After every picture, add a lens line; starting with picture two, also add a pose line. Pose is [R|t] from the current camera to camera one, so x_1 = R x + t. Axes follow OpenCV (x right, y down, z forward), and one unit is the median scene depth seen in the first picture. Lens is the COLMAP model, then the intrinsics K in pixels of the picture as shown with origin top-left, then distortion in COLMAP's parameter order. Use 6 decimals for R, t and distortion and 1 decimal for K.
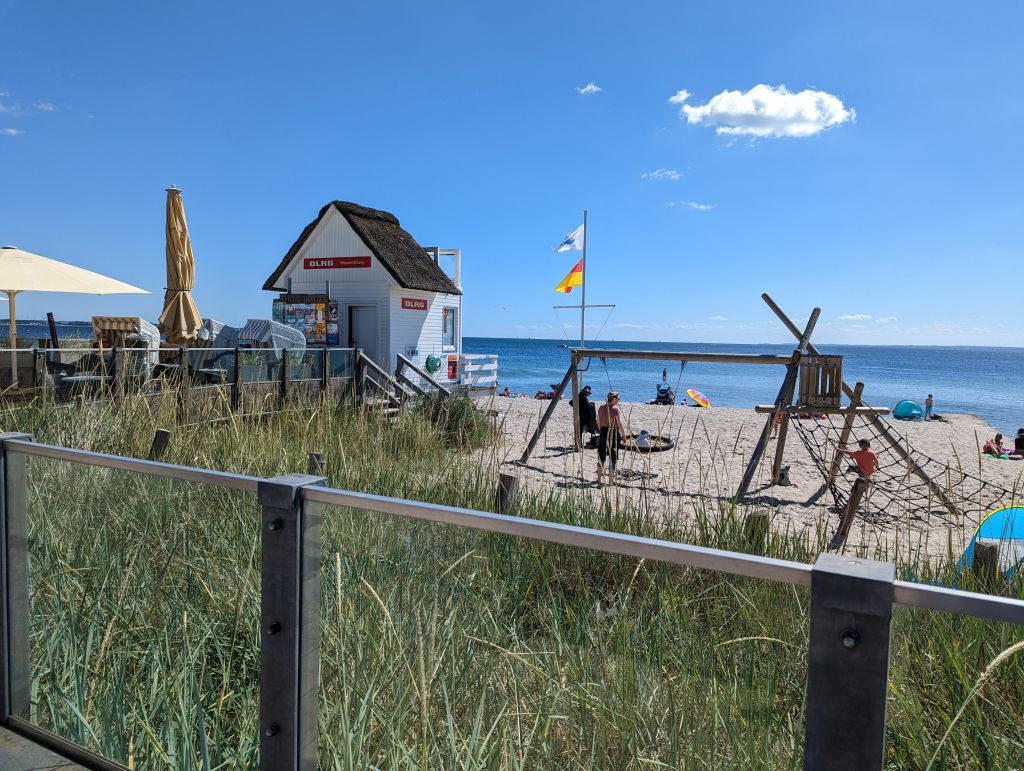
lens RADIAL K [[722.7, 0, 499.4], [0, 722.7, 376.0], [0, 0, 1]] dist [0.002678, -0.036678]
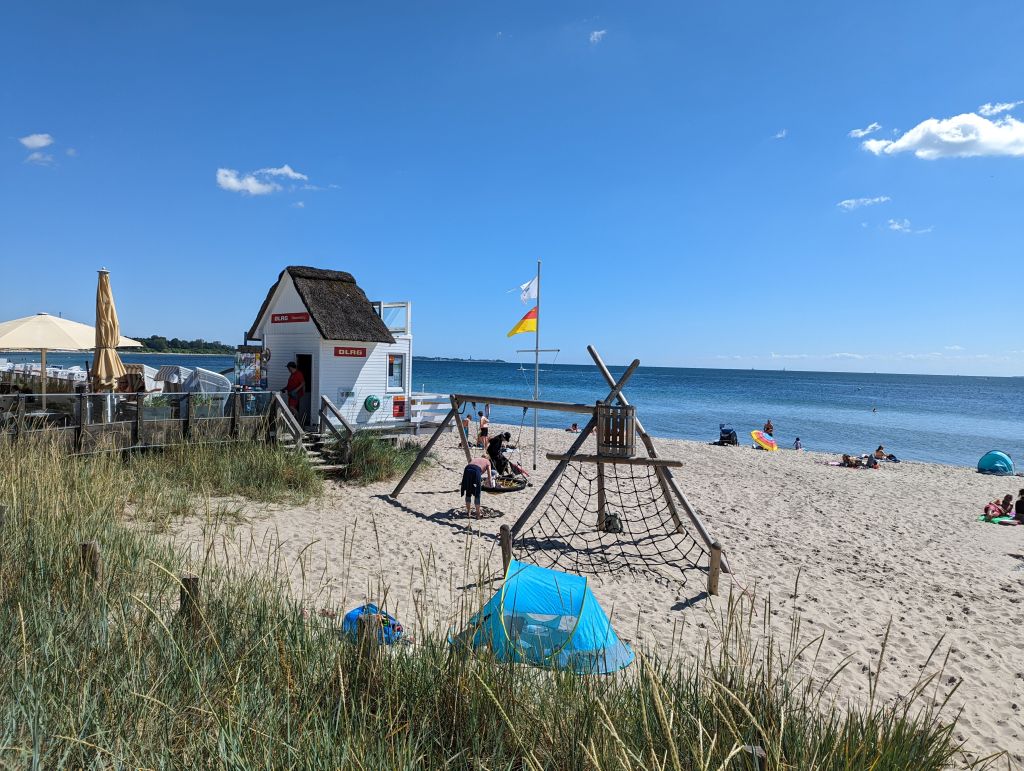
lens RADIAL K [[722.7, 0, 507.7], [0, 722.7, 388.1], [0, 0, 1]] dist [0.002678, -0.036678]
pose [[0.956555, 0.011501, -0.291327, 0.458227], [-0.018181, 0.999630, -0.020230, -0.023973], [0.290986, 0.024648, 0.956410, -0.024529]]
